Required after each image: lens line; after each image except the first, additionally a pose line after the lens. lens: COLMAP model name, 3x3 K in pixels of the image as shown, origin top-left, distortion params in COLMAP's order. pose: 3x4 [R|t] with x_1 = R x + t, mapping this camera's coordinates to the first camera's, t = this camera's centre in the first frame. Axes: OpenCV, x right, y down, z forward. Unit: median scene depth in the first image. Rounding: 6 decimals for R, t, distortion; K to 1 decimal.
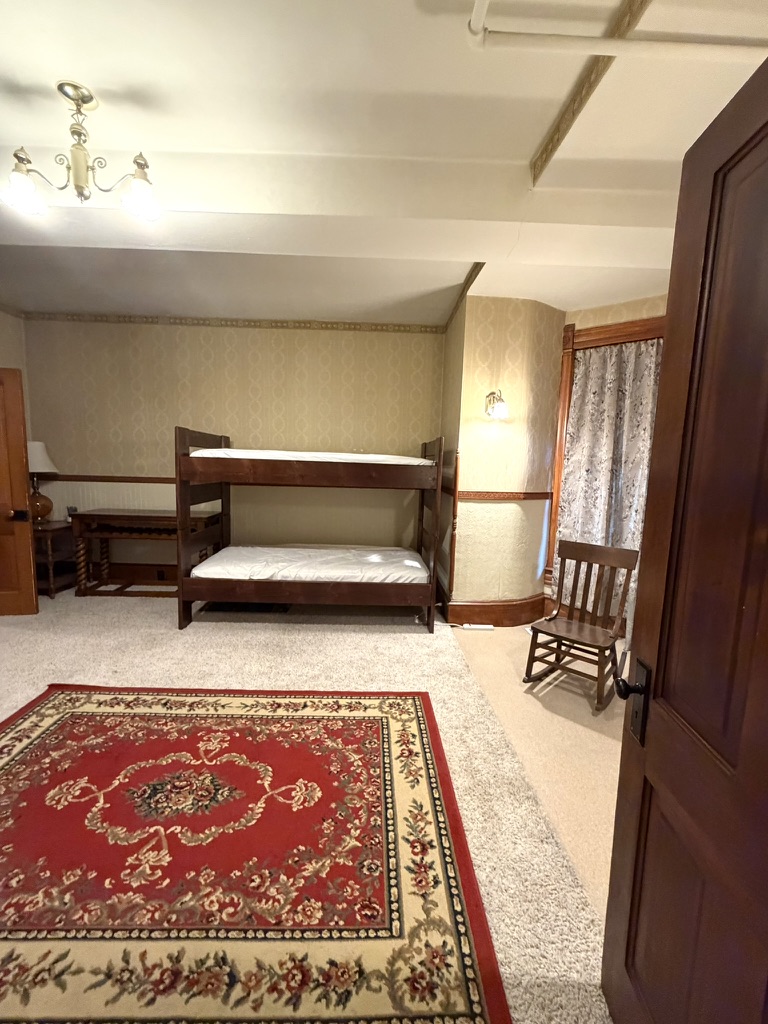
lens RADIAL K [[409.1, 0, 380.2], [0, 409.1, 511.7], [0, 0, 1]] dist [-0.000472, 0.000333]
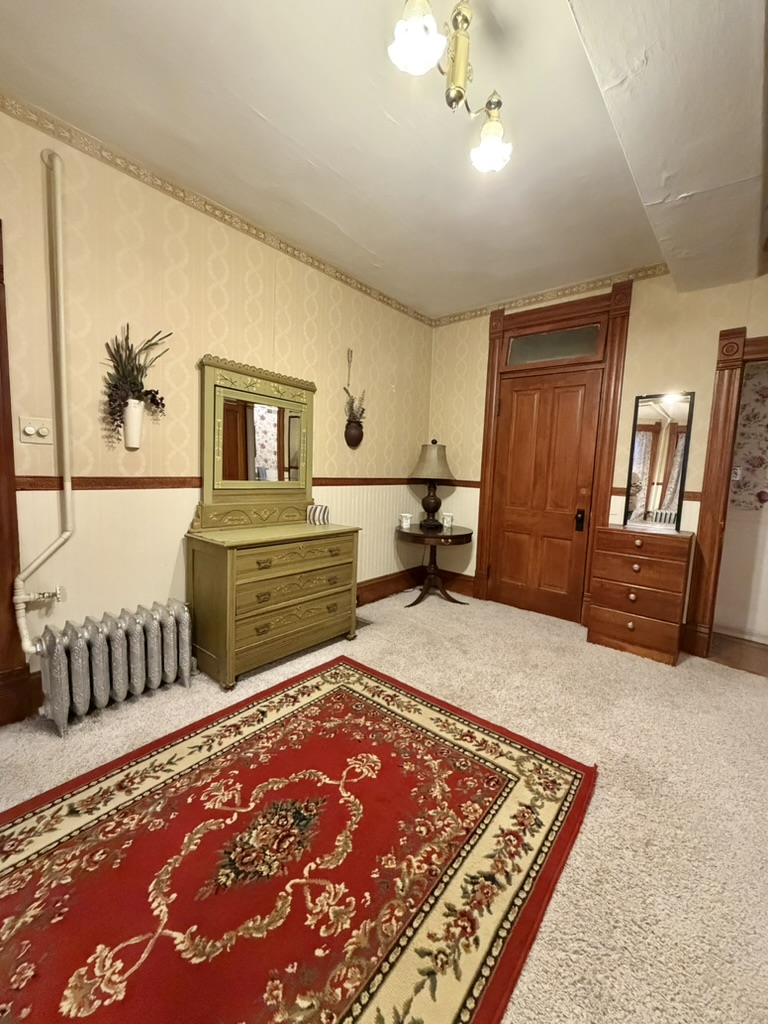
lens RADIAL K [[409.1, 0, 384.6], [0, 409.1, 510.3], [0, 0, 1]] dist [-0.000472, 0.000333]
pose [[-0.657601, 0.029031, -0.752807, -0.021304], [-0.147419, 0.974981, 0.166374, -0.074260], [0.738802, 0.220385, -0.636869, 0.933369]]
